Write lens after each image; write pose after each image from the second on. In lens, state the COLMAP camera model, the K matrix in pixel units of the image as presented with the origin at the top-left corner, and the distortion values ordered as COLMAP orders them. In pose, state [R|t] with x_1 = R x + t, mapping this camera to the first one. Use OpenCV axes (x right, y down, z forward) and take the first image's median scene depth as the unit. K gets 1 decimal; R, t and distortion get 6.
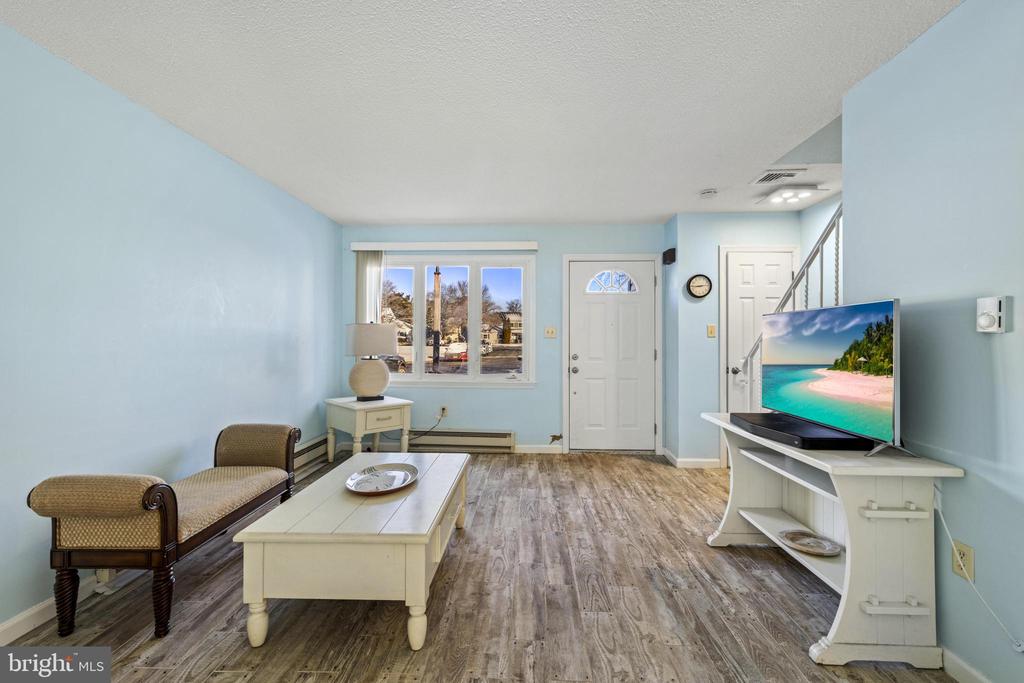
lens RADIAL K [[432.7, 0, 514.8], [0, 432.7, 335.0], [0, 0, 1]] dist [0.001878, 0.000274]
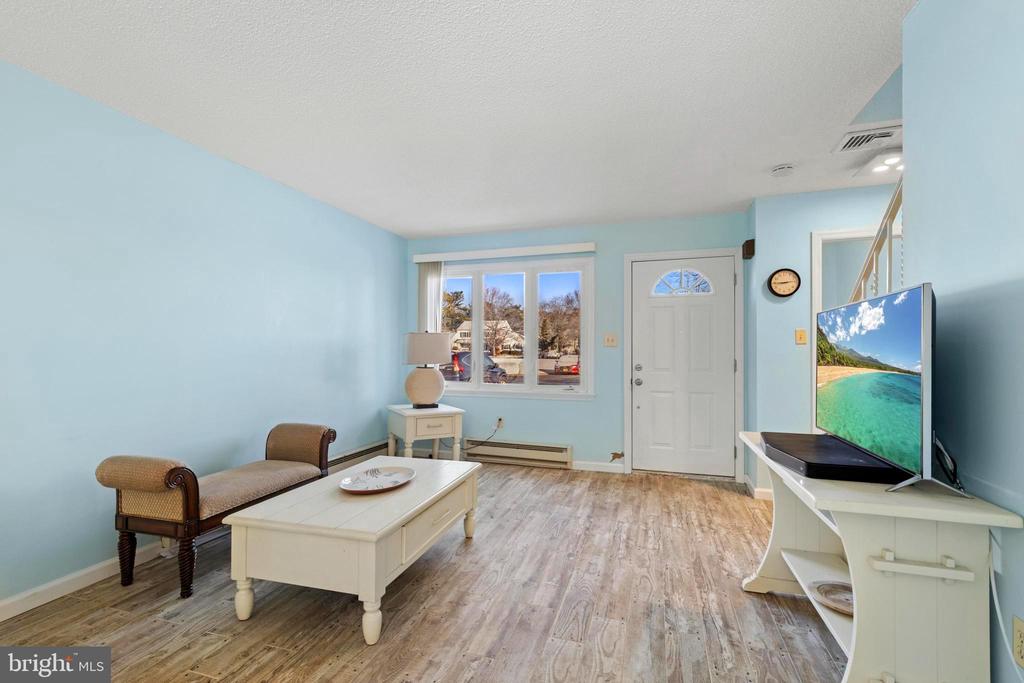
lens RADIAL K [[453.5, 0, 514.4], [0, 453.5, 347.3], [0, 0, 1]] dist [0.002109, -0.000055]
pose [[0.964050, -0.004626, -0.265682, 0.228670], [0.004461, 0.999989, -0.001226, 0.014502], [0.265684, -0.000003, 0.964060, 0.031233]]
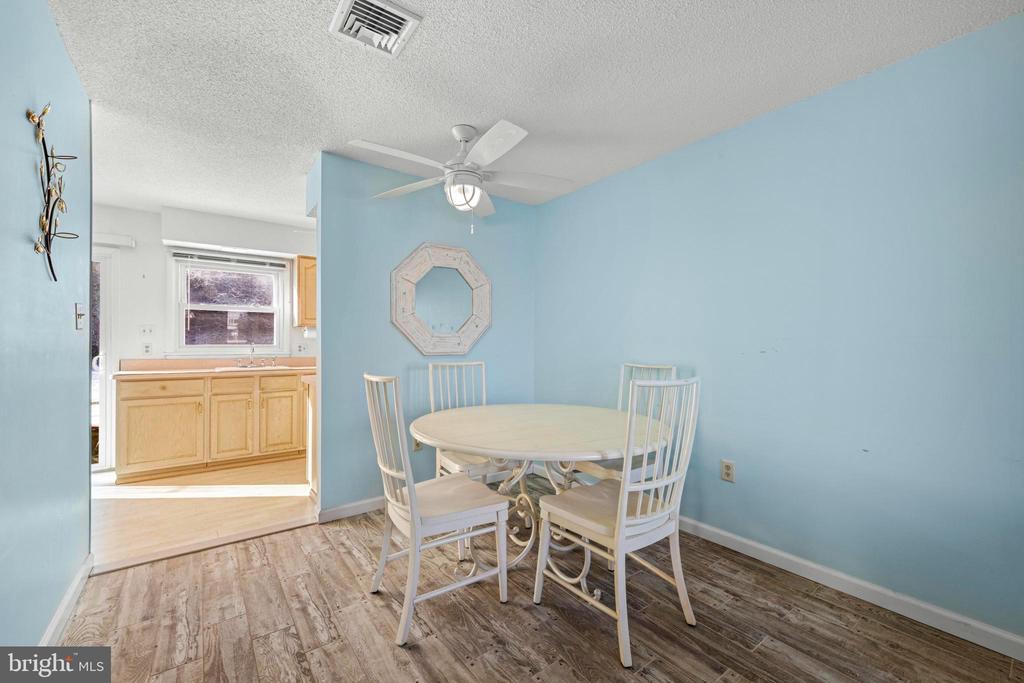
lens RADIAL K [[420.1, 0, 516.6], [0, 420.1, 342.9], [0, 0, 1]] dist [0.002258, 0.000153]
pose [[-0.771245, -0.009187, -0.636472, 0.164875], [-0.003006, 0.999937, -0.010792, 0.017270], [0.636531, -0.006410, -0.771225, 0.573922]]
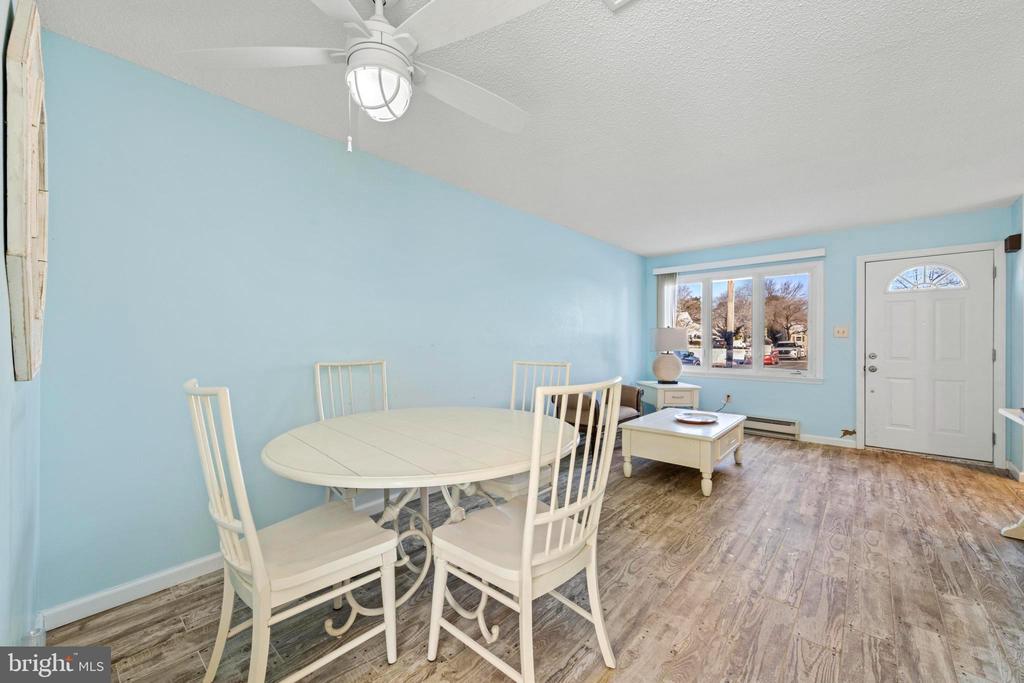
lens RADIAL K [[398.4, 0, 512.0], [0, 398.4, 341.5], [0, 0, 1]] dist [0.000385, 0.000268]
pose [[0.767944, -0.001559, -0.640515, 0.142961], [0.006615, 0.999963, 0.005497, 0.009578], [0.640482, -0.008458, 0.767926, -0.421870]]
